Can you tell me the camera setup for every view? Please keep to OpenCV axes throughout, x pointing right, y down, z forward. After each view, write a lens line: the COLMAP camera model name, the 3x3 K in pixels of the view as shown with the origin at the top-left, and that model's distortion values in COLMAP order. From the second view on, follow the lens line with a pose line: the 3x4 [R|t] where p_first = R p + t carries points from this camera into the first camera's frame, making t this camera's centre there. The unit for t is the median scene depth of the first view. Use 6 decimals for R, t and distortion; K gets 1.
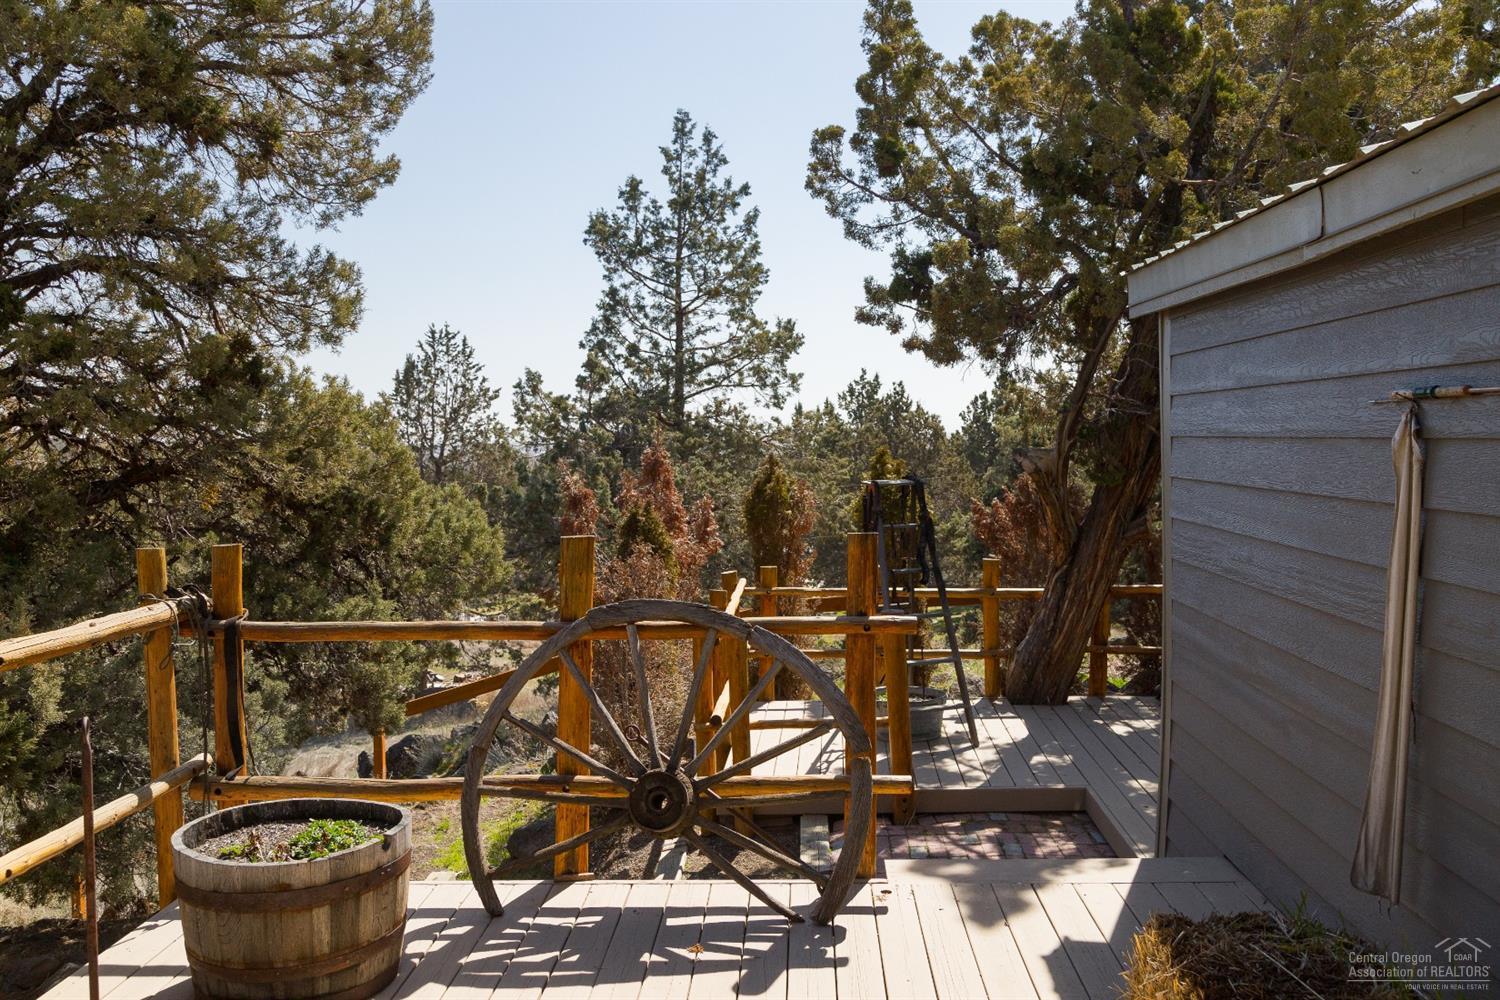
lens RADIAL K [[1394.8, 0, 755.5], [0, 1394.8, 498.1], [0, 0, 1]] dist [-0.207176, 0.000000]
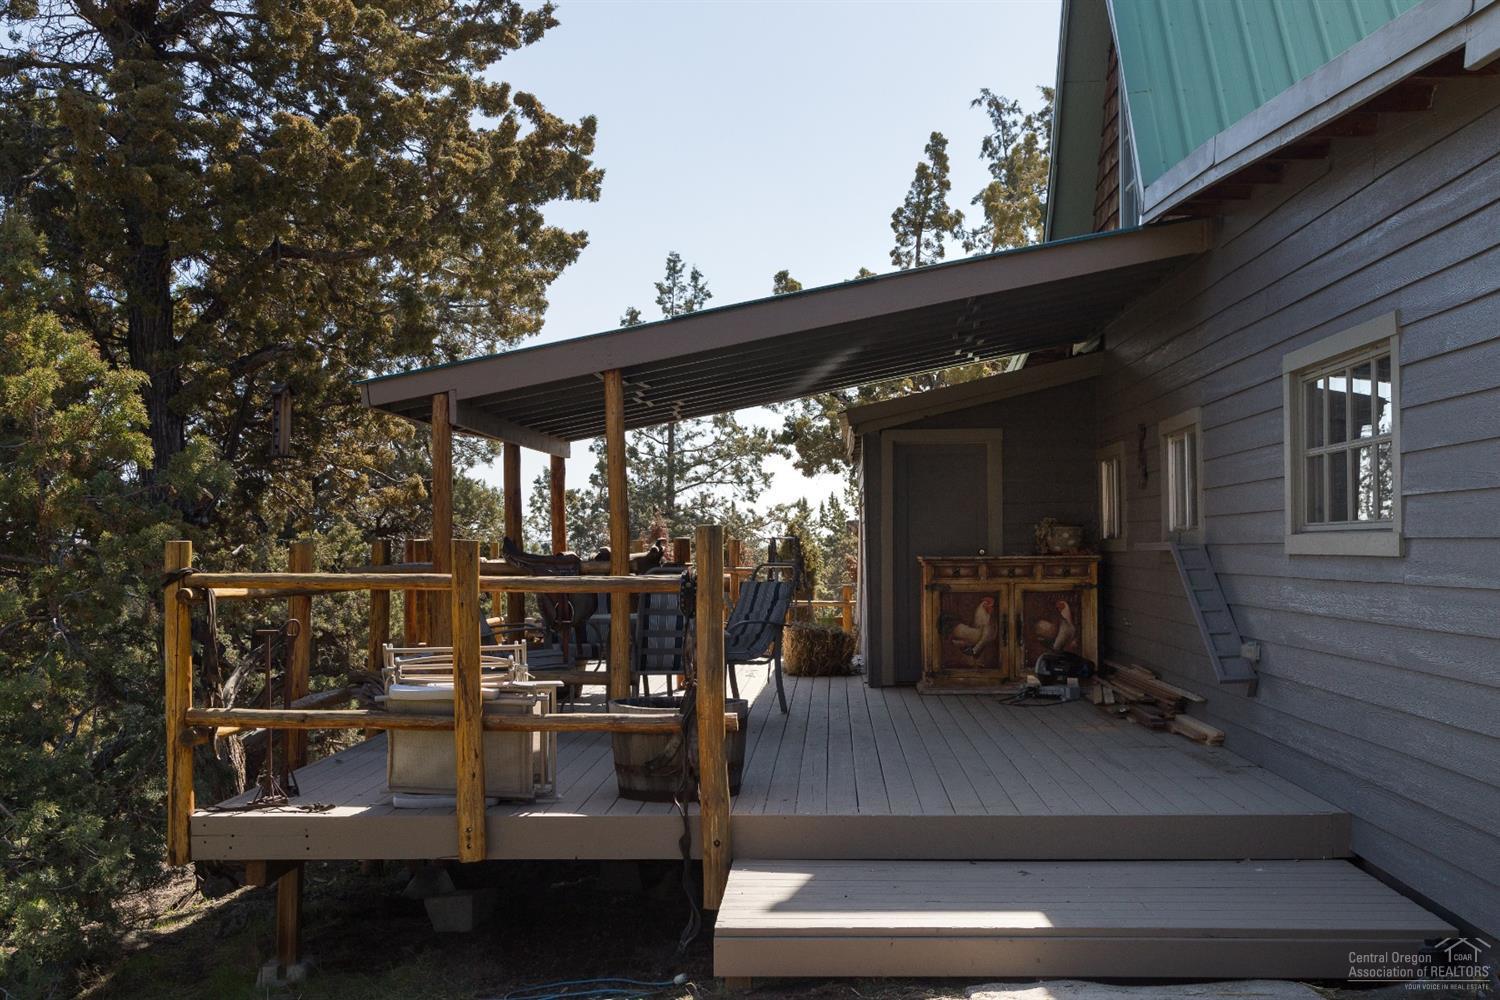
lens RADIAL K [[1538.7, 0, 754.4], [0, 1538.7, 508.7], [0, 0, 1]] dist [0.029476, 0.000000]
pose [[0.999990, 0.004374, 0.000795, 0.016358], [-0.004317, 0.998136, -0.060880, 0.022406], [-0.001060, 0.060876, 0.998145, -0.322655]]
